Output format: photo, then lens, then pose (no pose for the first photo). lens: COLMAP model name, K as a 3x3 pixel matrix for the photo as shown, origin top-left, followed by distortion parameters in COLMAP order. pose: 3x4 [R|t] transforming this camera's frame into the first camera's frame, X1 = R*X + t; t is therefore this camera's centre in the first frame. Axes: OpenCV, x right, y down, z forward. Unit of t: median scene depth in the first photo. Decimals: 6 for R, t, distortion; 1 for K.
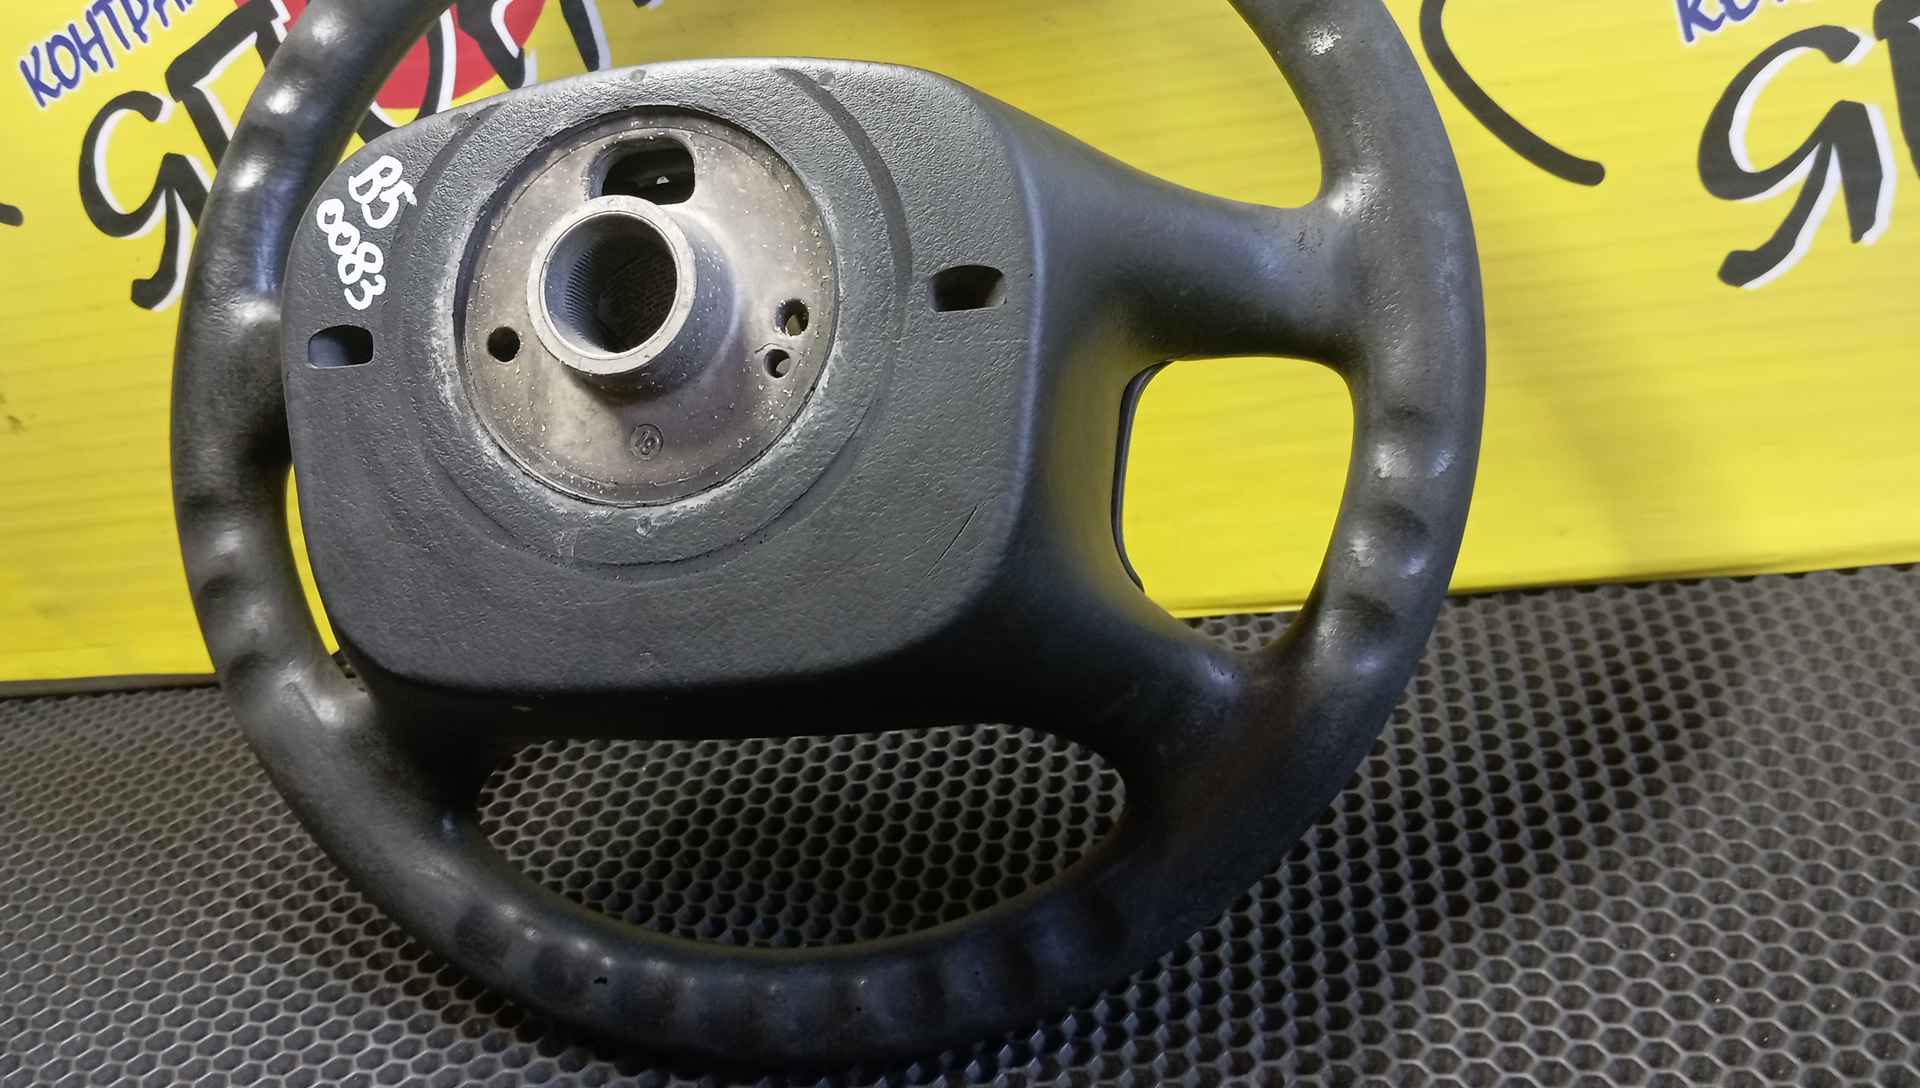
lens RADIAL K [[1598.7, 0, 948.3], [0, 1598.7, 545.1], [0, 0, 1]] dist [0.080934, -0.193497]
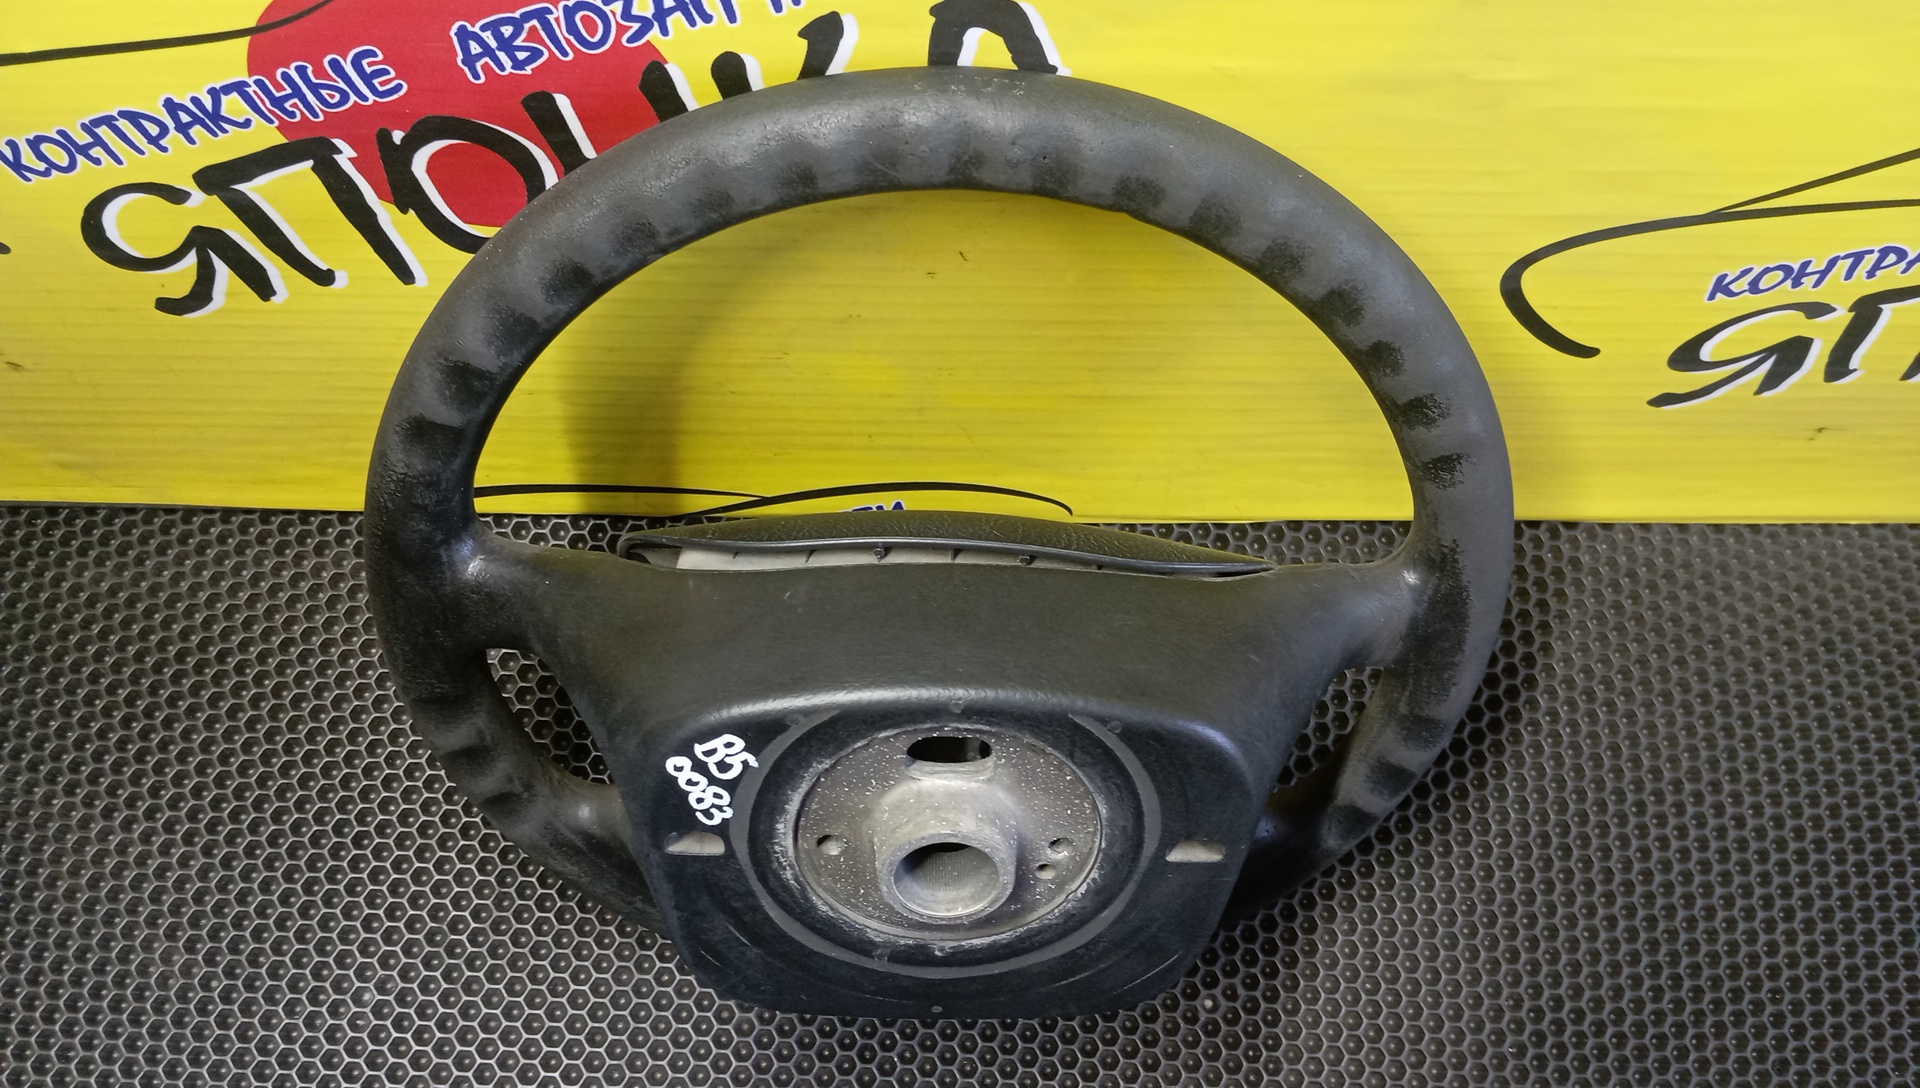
lens RADIAL K [[1598.7, 0, 946.2], [0, 1598.7, 558.3], [0, 0, 1]] dist [0.080934, -0.193497]
pose [[0.969982, -0.078925, 0.230014, -0.455531], [-0.102131, 0.726187, 0.679869, -1.158461], [-0.220693, -0.682952, 0.696328, 0.229211]]
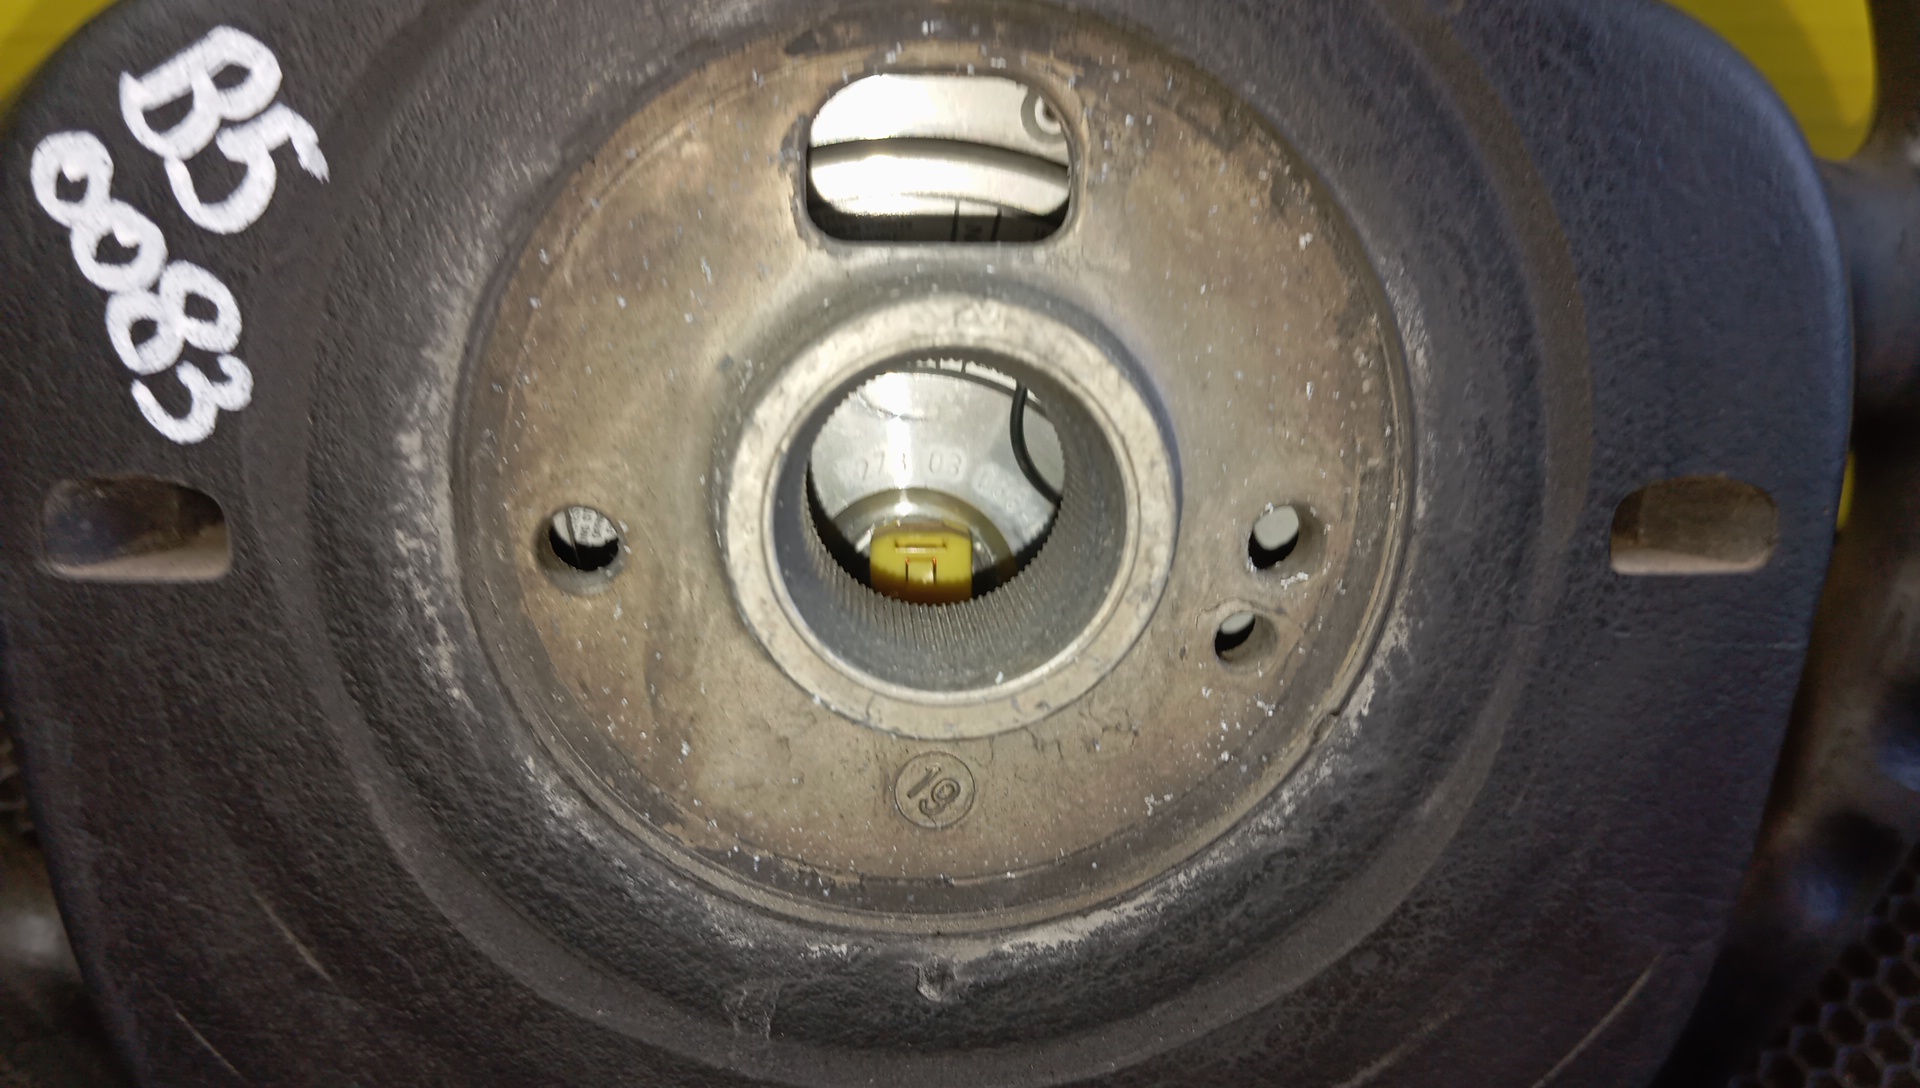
lens RADIAL K [[1598.7, 0, 945.0], [0, 1598.7, 509.3], [0, 0, 1]] dist [0.080934, -0.193497]
pose [[0.957438, -0.008652, 0.288509, -0.299178], [-0.080753, 0.951606, 0.296520, -0.259613], [-0.277112, -0.307198, 0.910406, 0.584475]]
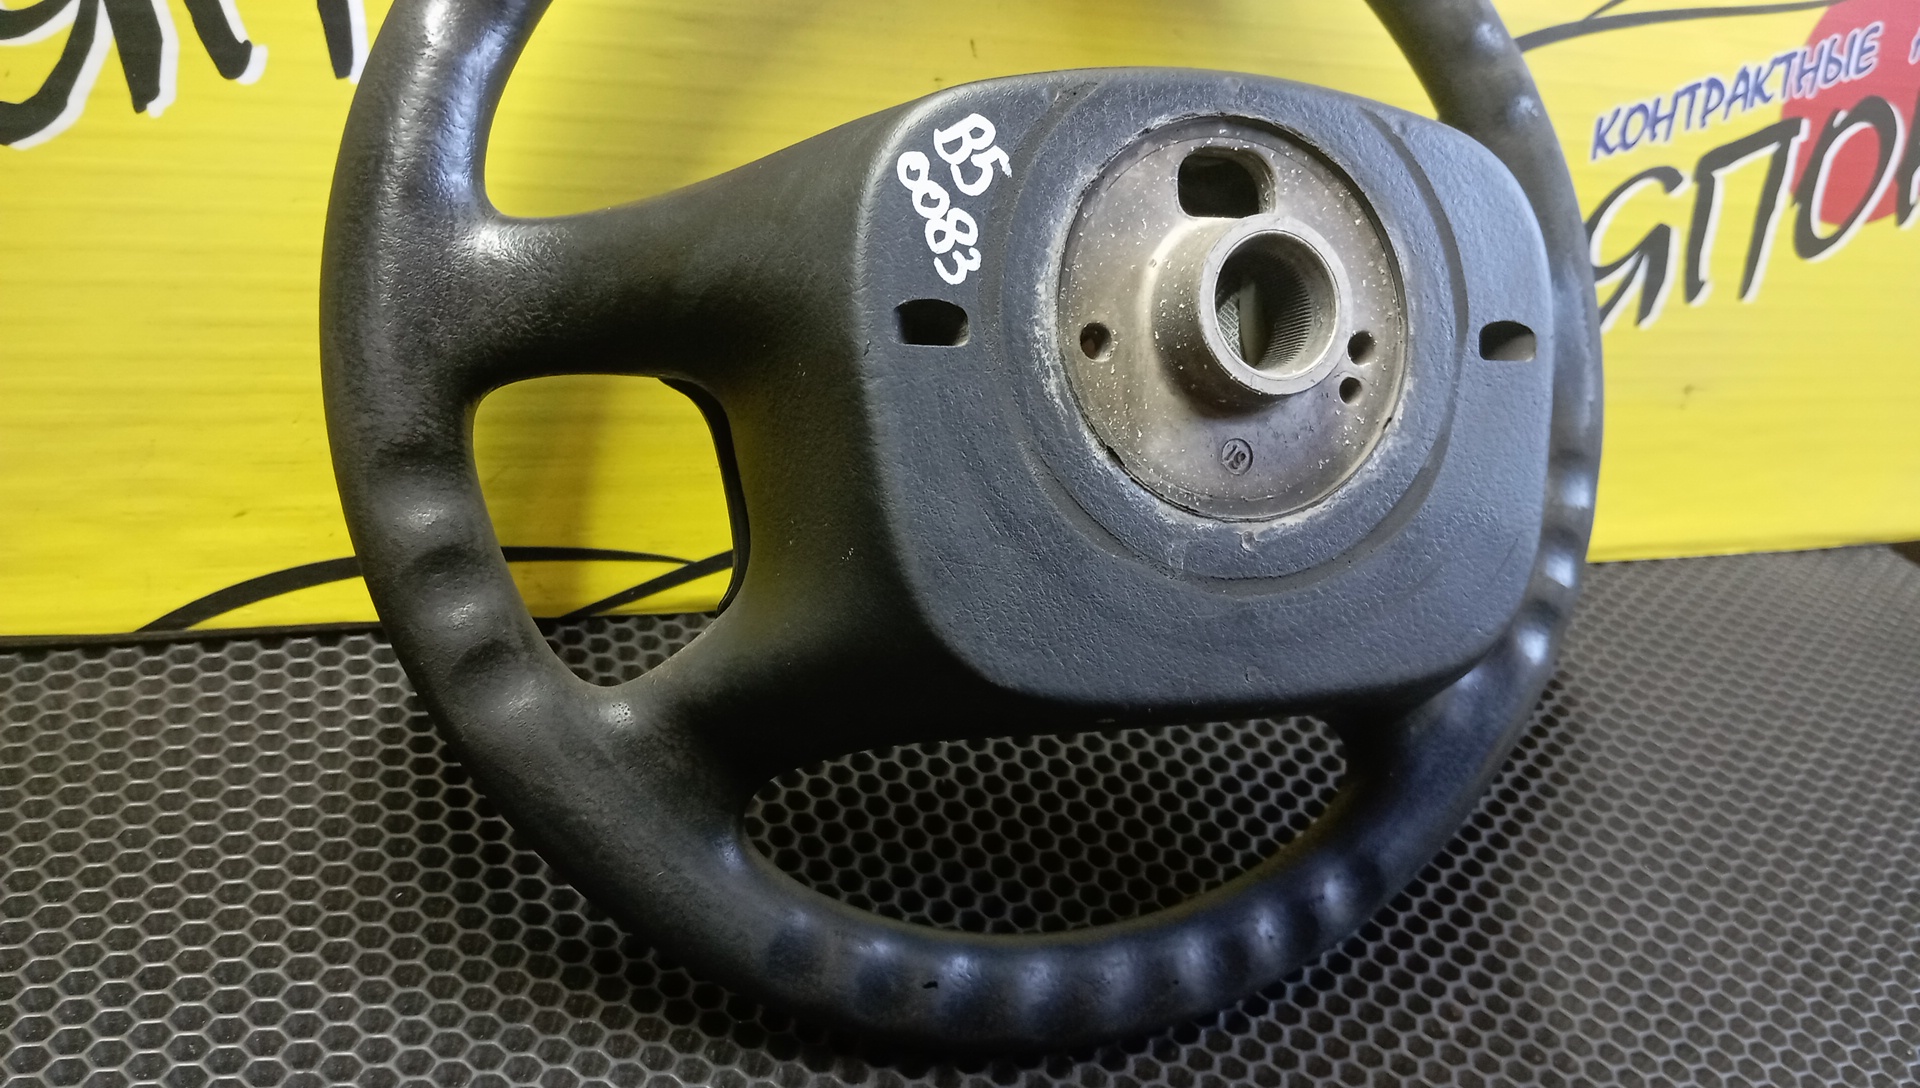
lens RADIAL K [[1598.7, 0, 964.8], [0, 1598.7, 538.6], [0, 0, 1]] dist [0.080934, -0.193497]
pose [[0.825854, 0.028060, 0.563185, -0.853186], [-0.061579, 0.997276, 0.040611, -0.041062], [-0.560511, -0.068219, 0.825332, 0.247878]]
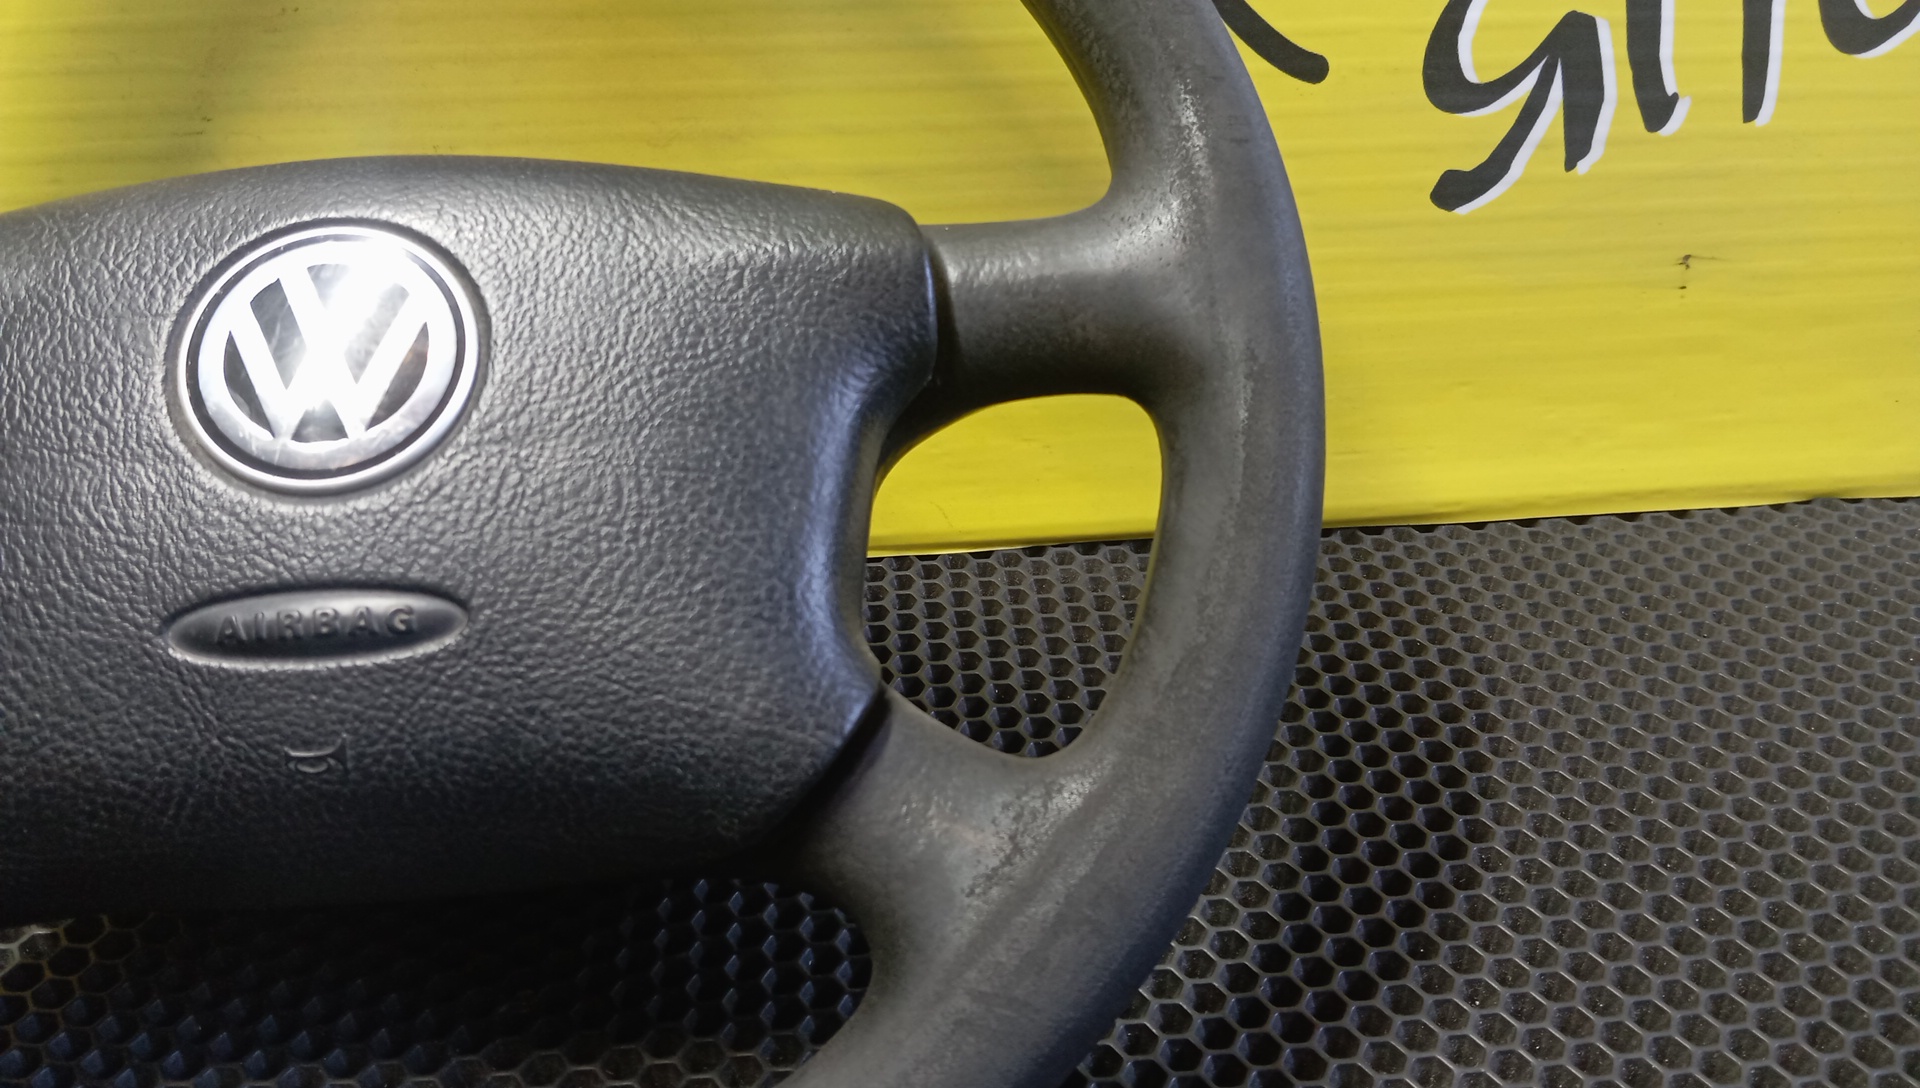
lens RADIAL K [[1598.7, 0, 958.2], [0, 1598.7, 547.4], [0, 0, 1]] dist [0.080934, -0.193497]
pose [[0.955670, 0.019599, 0.293788, -0.058624], [-0.030032, 0.999067, 0.031042, 0.015837], [-0.292905, -0.038489, 0.955367, 0.260811]]
